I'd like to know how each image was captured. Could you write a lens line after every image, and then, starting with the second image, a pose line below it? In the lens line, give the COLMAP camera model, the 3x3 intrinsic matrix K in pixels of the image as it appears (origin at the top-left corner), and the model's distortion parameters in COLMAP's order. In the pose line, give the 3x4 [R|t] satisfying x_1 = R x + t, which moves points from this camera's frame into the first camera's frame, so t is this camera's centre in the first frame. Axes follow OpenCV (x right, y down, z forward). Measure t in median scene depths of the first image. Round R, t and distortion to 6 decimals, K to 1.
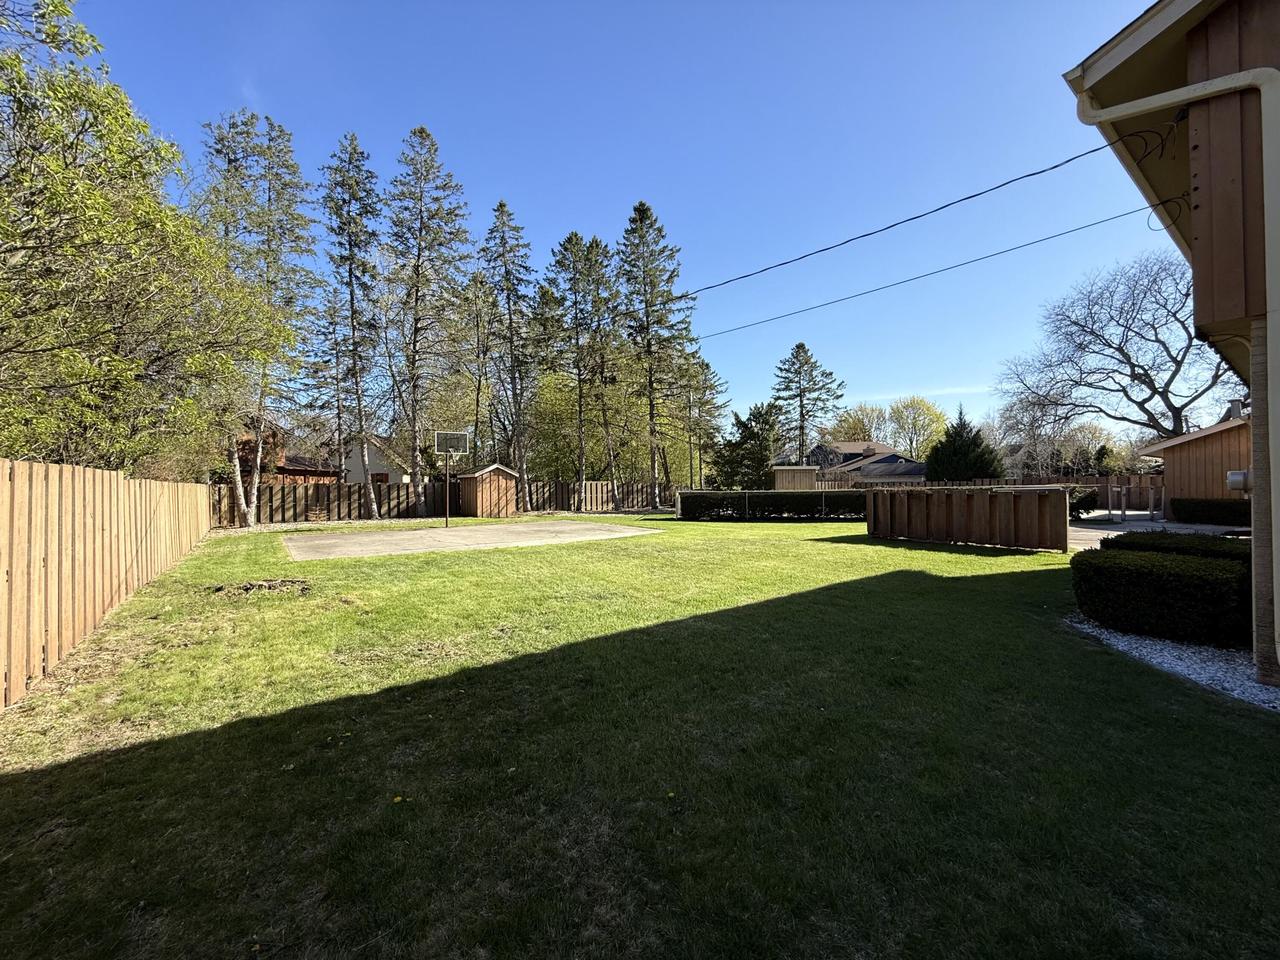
lens RADIAL K [[512.5, 0, 634.4], [0, 512.5, 479.5], [0, 0, 1]] dist [0.000834, 0.000526]
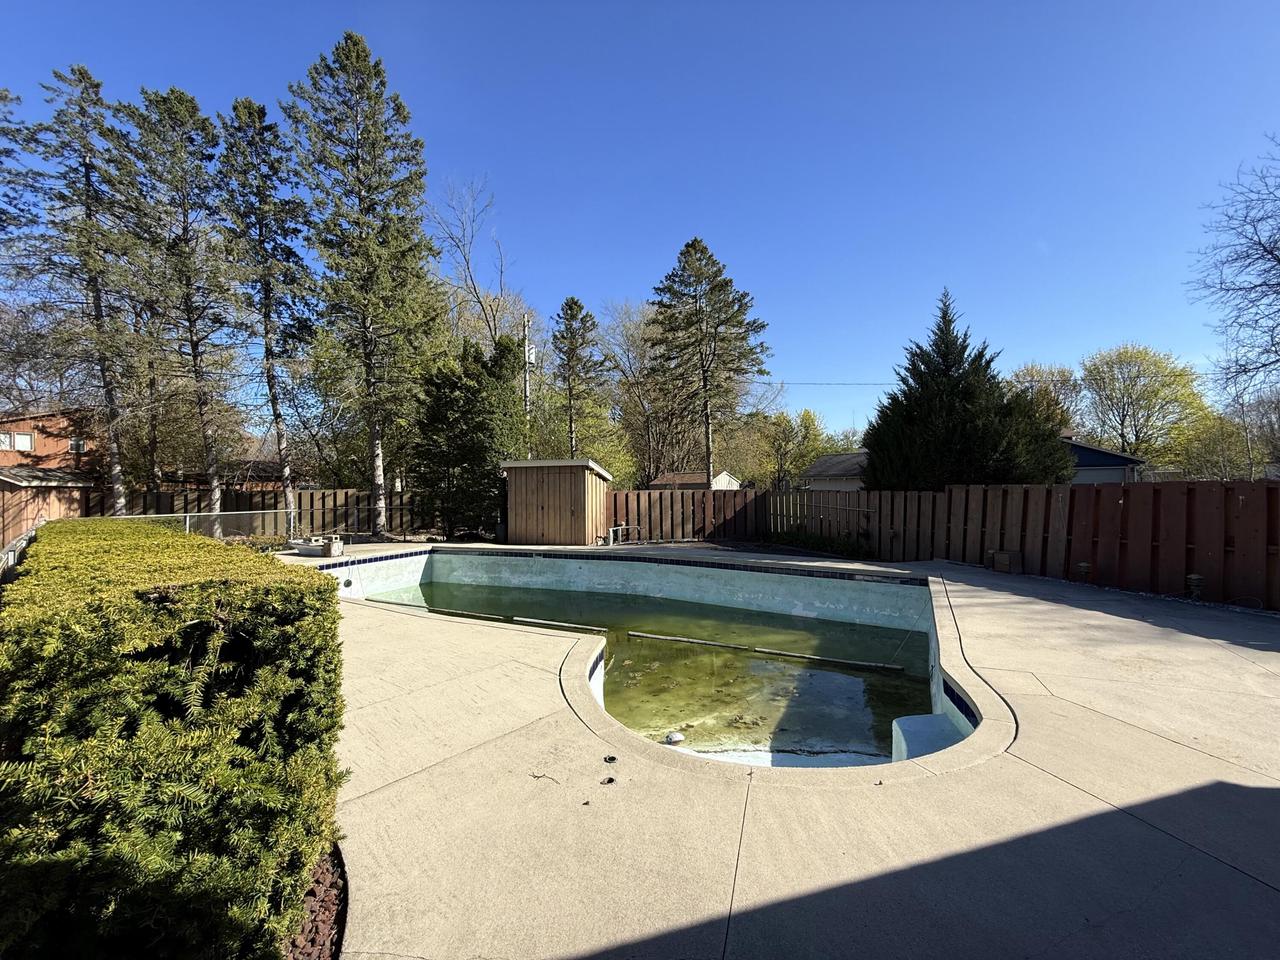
lens RADIAL K [[512.5, 0, 643.2], [0, 512.5, 482.3], [0, 0, 1]] dist [0.000834, 0.000526]
pose [[0.933468, -0.005697, -0.358616, 0.546137], [0.006066, 0.999982, -0.000097, -0.004615], [0.358610, -0.002085, 0.933485, 0.536376]]
